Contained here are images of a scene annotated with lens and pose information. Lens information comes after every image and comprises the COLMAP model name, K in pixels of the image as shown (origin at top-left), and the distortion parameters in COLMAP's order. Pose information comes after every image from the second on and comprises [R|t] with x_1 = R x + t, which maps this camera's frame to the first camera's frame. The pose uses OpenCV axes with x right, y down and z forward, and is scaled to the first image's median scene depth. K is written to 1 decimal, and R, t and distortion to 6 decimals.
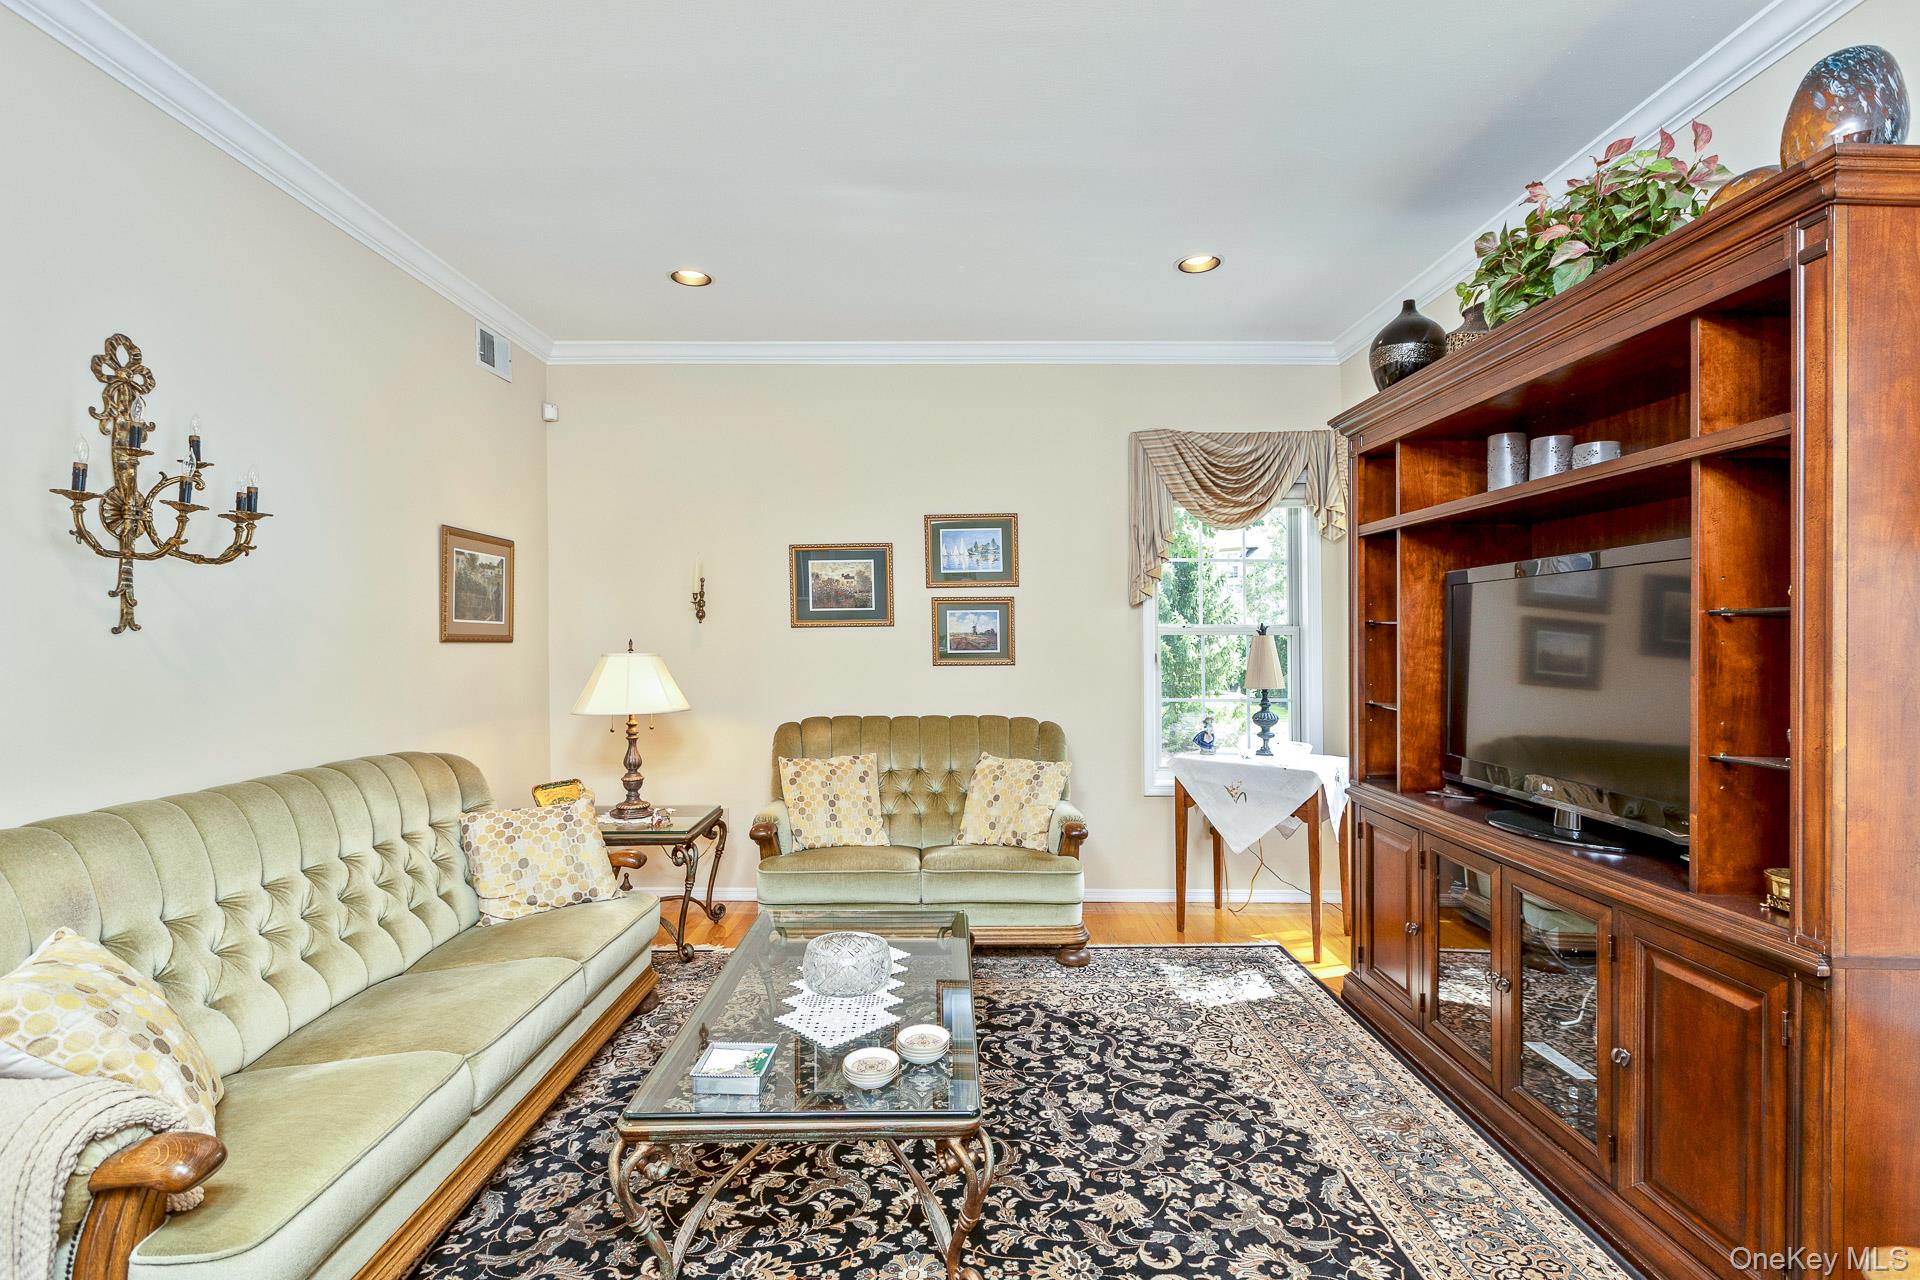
lens RADIAL K [[884.2, 0, 954.5], [0, 884.2, 621.1], [0, 0, 1]] dist [-0.001609, 0.000889]
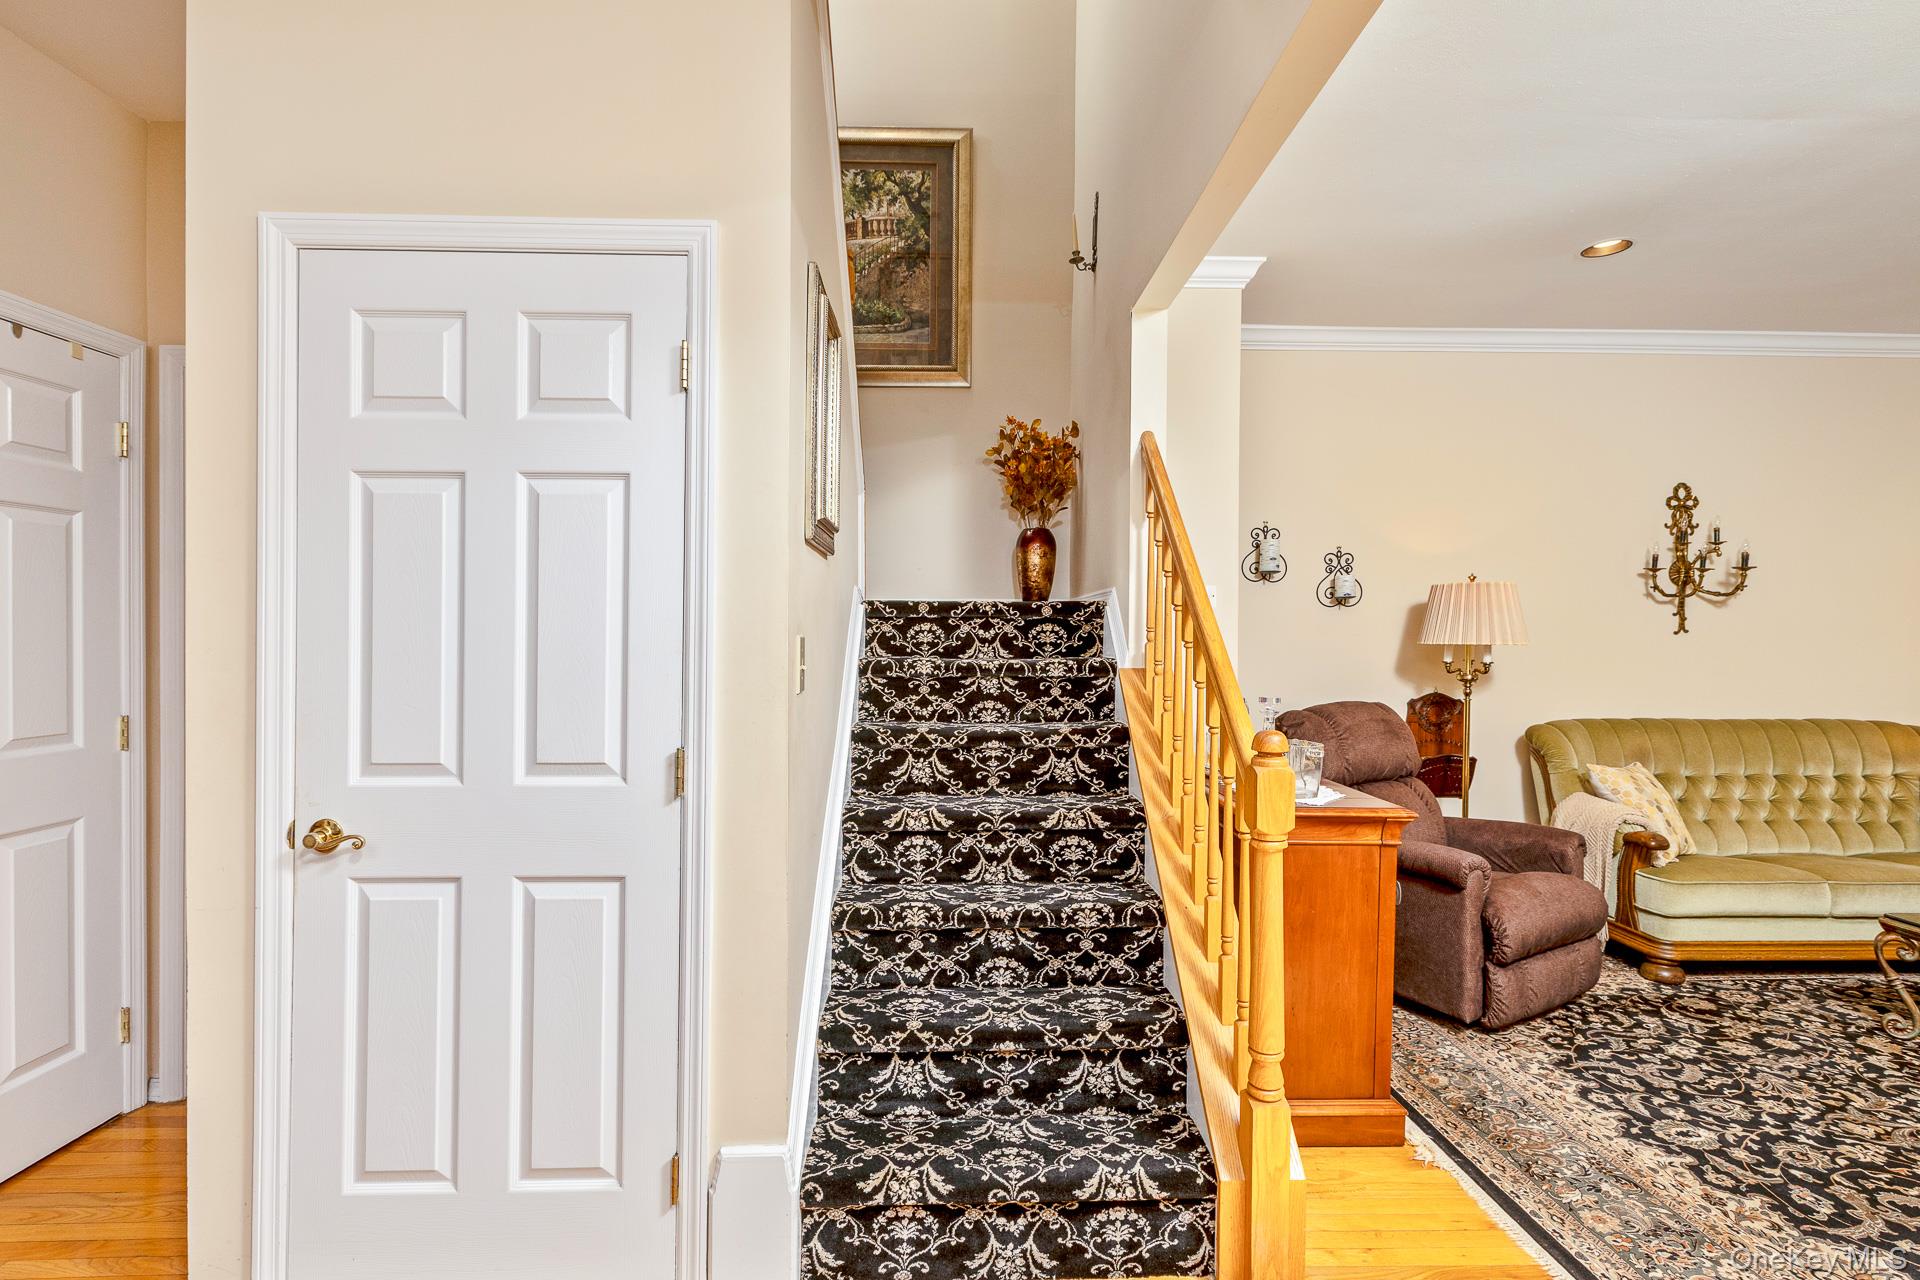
lens RADIAL K [[884.2, 0, 987.4], [0, 884.2, 663.5], [0, 0, 1]] dist [-0.001609, 0.000889]
pose [[0.043072, 0.036597, -0.998401, 0.704841], [0.010129, 0.999262, 0.037065, -0.007779], [0.999021, -0.011710, 0.042669, -0.459541]]
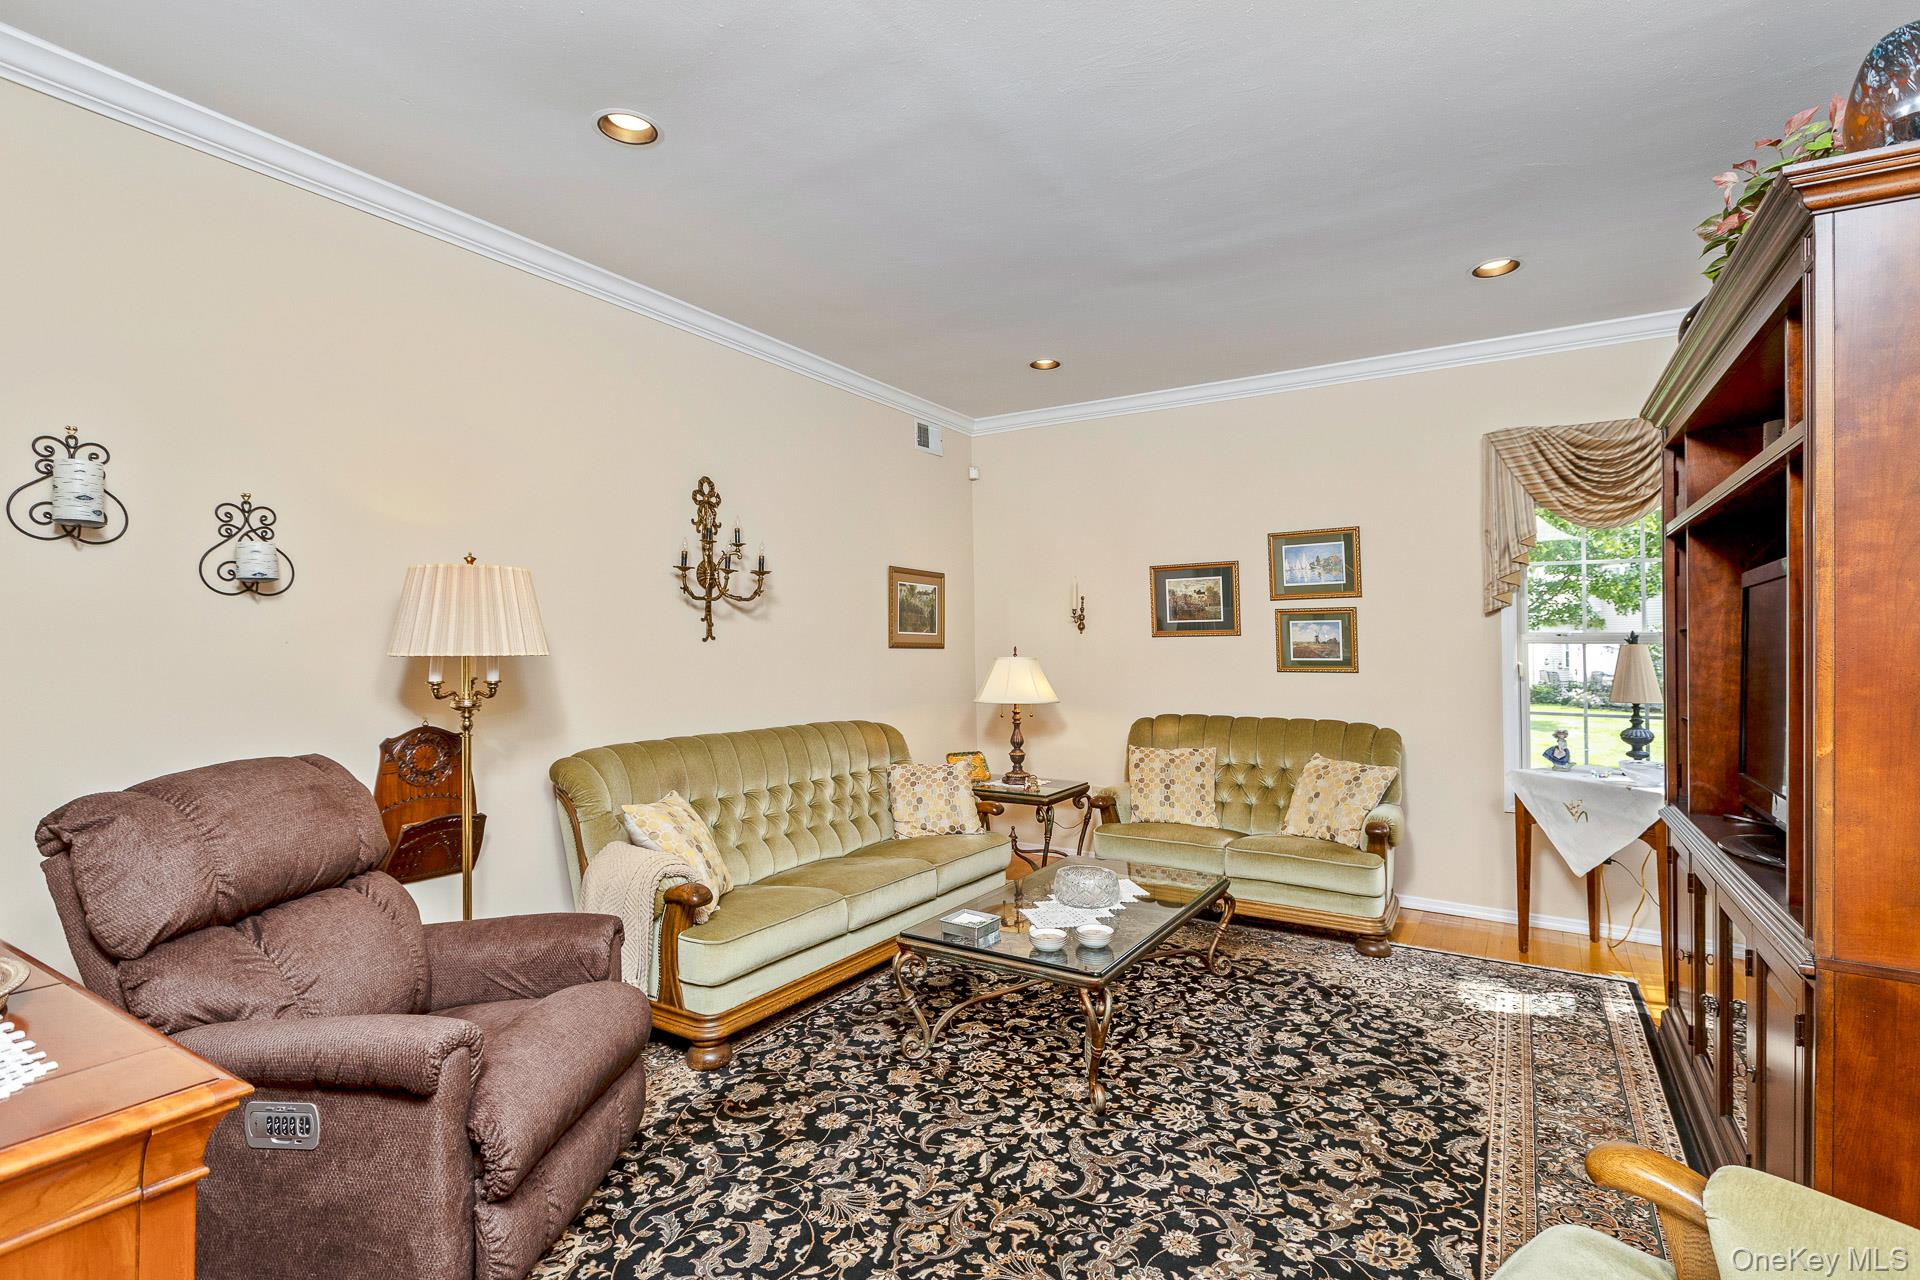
lens RADIAL K [[884.2, 0, 954.1], [0, 884.2, 637.9], [0, 0, 1]] dist [-0.001609, 0.000889]
pose [[0.842191, -0.003012, -0.539171, 0.336386], [0.006755, 0.999965, 0.004966, 0.000514], [0.539137, -0.007824, 0.842182, -0.184783]]
